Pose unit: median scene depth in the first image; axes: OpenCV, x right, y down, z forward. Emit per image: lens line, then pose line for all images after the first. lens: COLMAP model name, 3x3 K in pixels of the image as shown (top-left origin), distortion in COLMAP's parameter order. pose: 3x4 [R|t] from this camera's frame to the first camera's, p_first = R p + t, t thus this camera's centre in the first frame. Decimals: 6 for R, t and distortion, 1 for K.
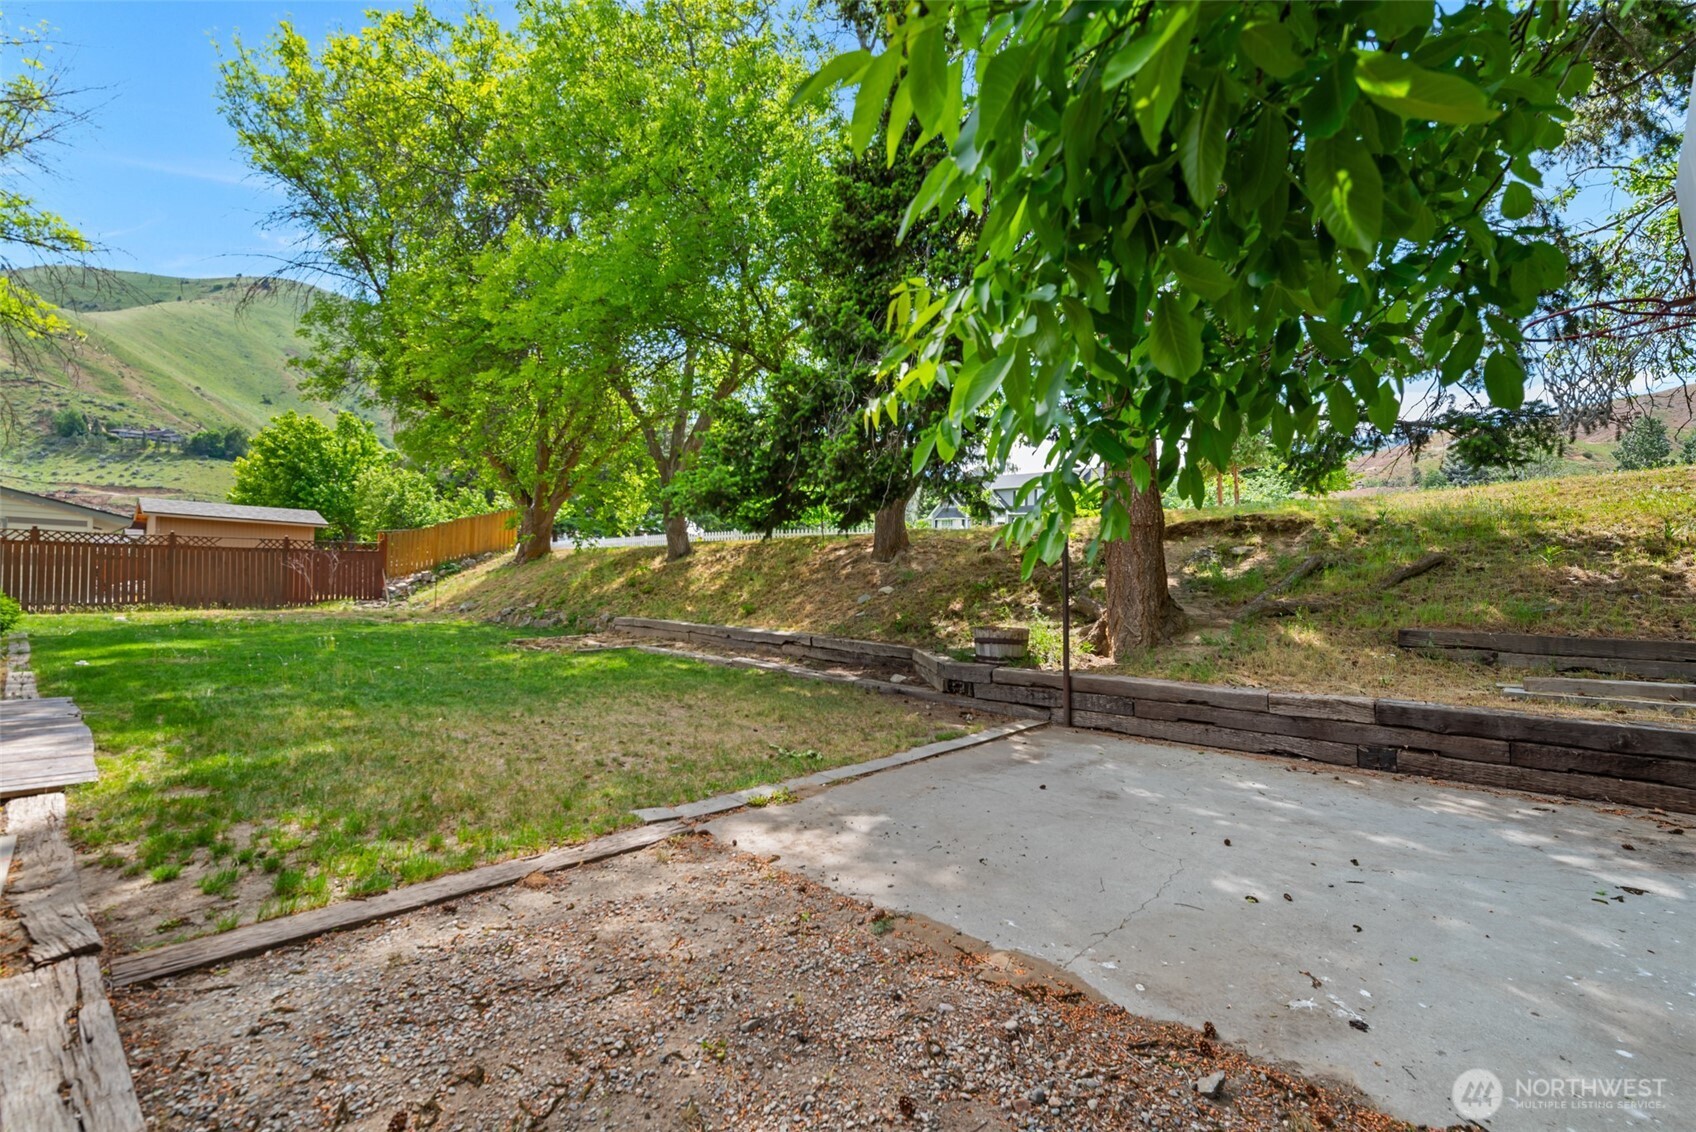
lens RADIAL K [[752.1, 0, 849.8], [0, 752.1, 567.1], [0, 0, 1]] dist [-0.000743, 0.001357]
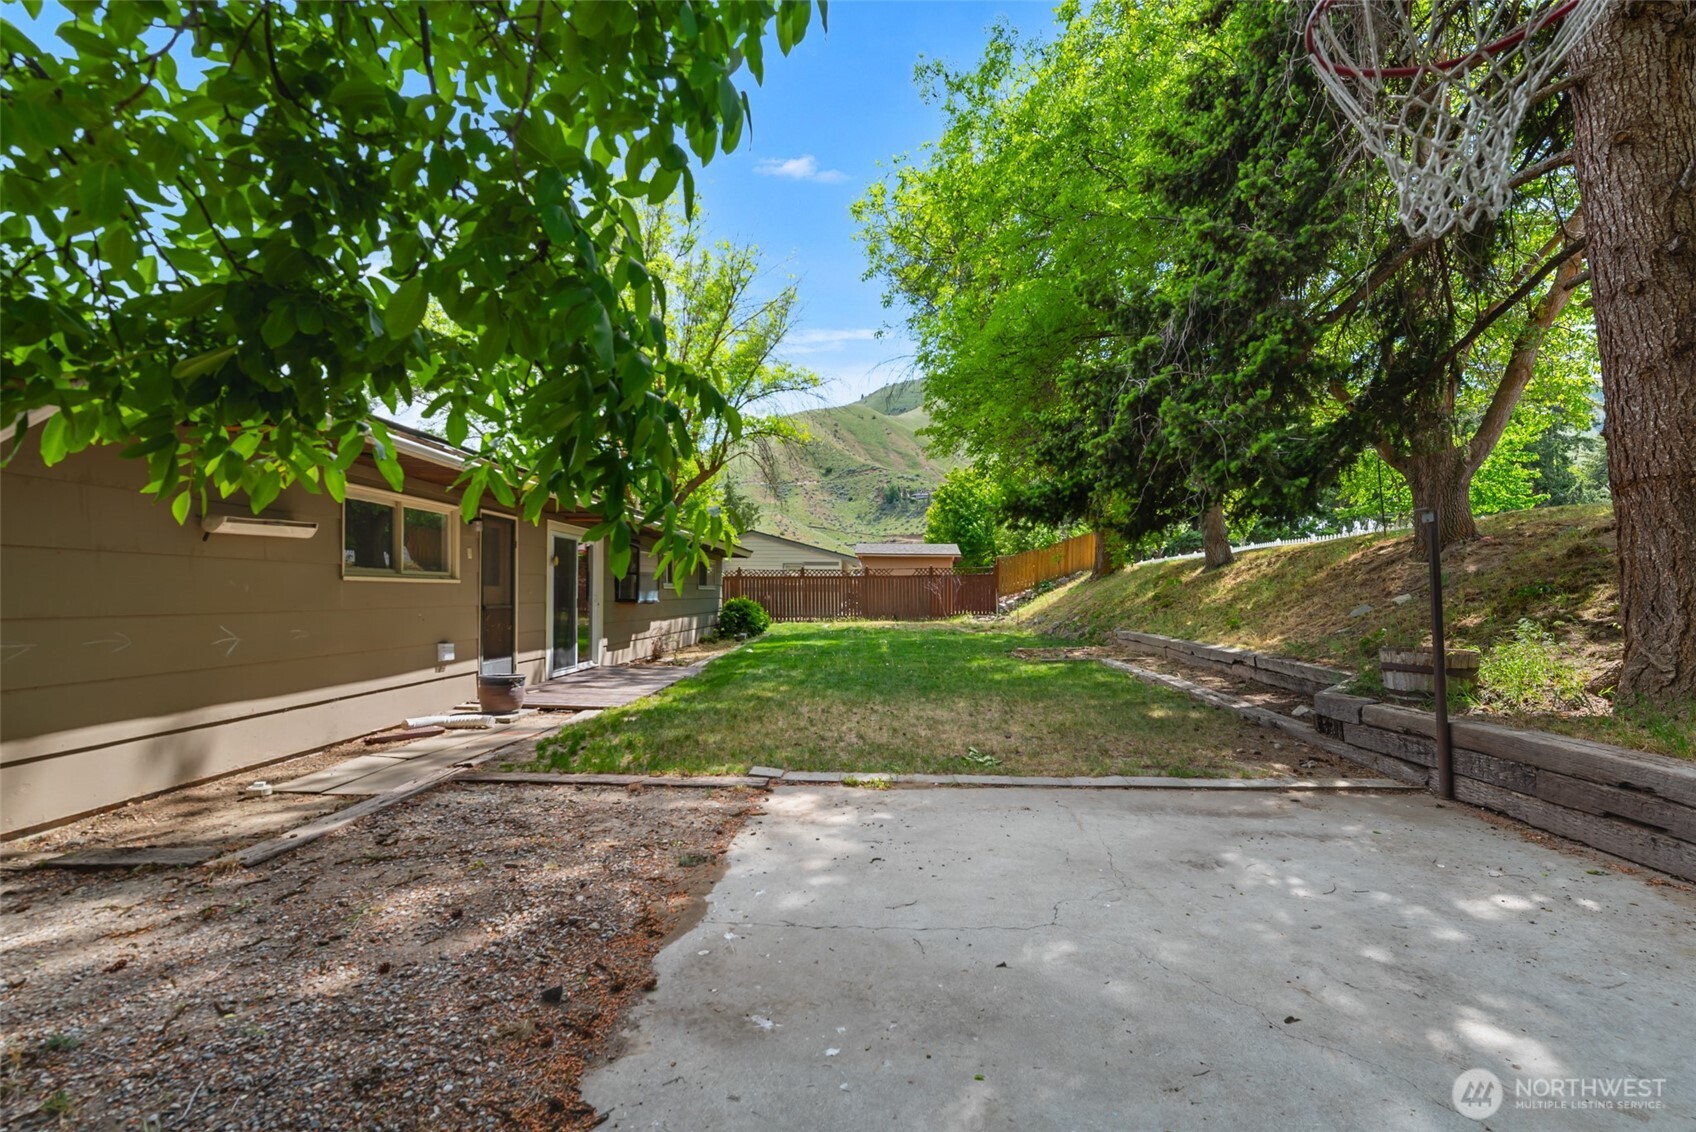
lens RADIAL K [[752.1, 0, 843.1], [0, 752.1, 579.5], [0, 0, 1]] dist [-0.000743, 0.001357]
pose [[0.629530, -0.034314, -0.776218, 0.479182], [0.029398, 0.999361, -0.020336, 0.015171], [0.776420, -0.010017, 0.630137, 0.163932]]
